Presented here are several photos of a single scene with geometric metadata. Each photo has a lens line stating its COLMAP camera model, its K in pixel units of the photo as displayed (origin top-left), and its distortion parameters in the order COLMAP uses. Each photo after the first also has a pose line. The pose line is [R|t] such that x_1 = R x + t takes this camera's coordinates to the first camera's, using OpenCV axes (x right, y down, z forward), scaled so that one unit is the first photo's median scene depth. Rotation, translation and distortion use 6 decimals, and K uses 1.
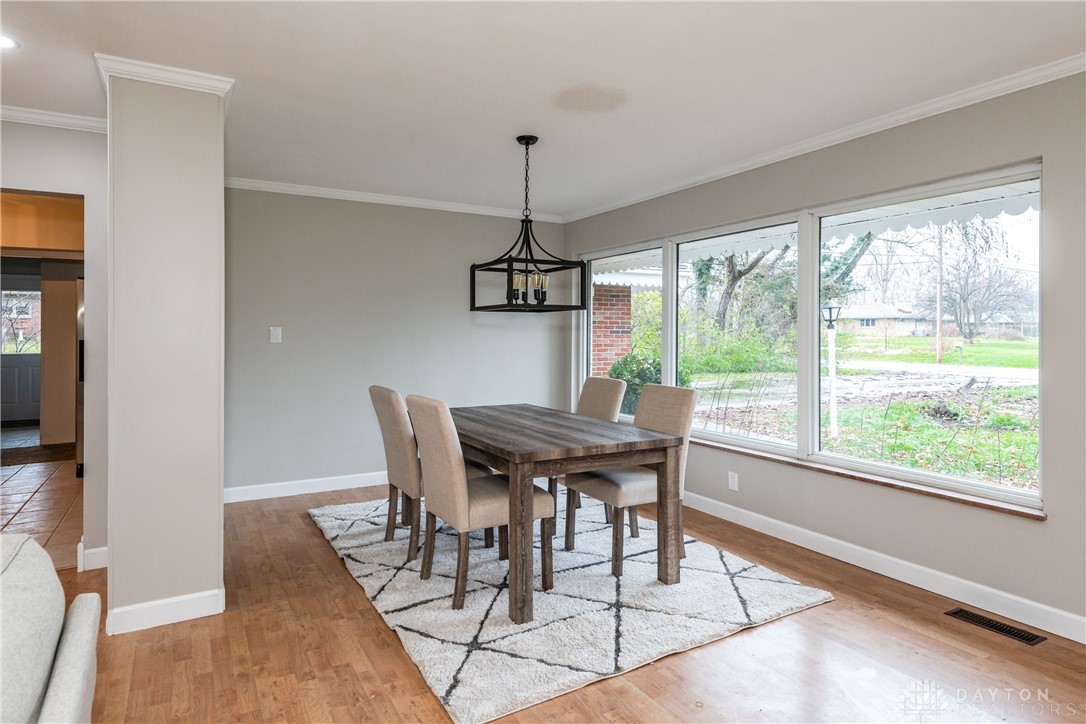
lens RADIAL K [[602.7, 0, 544.2], [0, 602.7, 335.5], [0, 0, 1]] dist [0.017349, -0.000376]
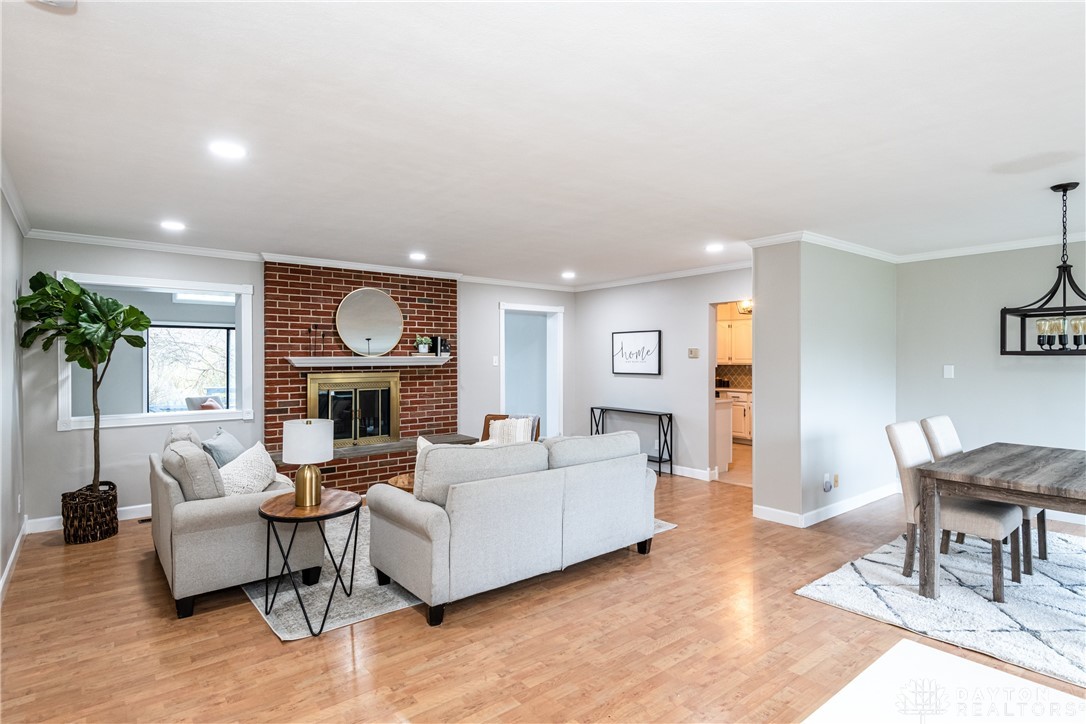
lens RADIAL K [[602.7, 0, 542.0], [0, 602.7, 360.2], [0, 0, 1]] dist [0.017349, -0.000376]
pose [[0.160690, 0.004170, -0.986996, 0.886977], [-0.005682, 0.999978, 0.003300, -0.032253], [0.986989, 0.005078, 0.160710, -0.032614]]
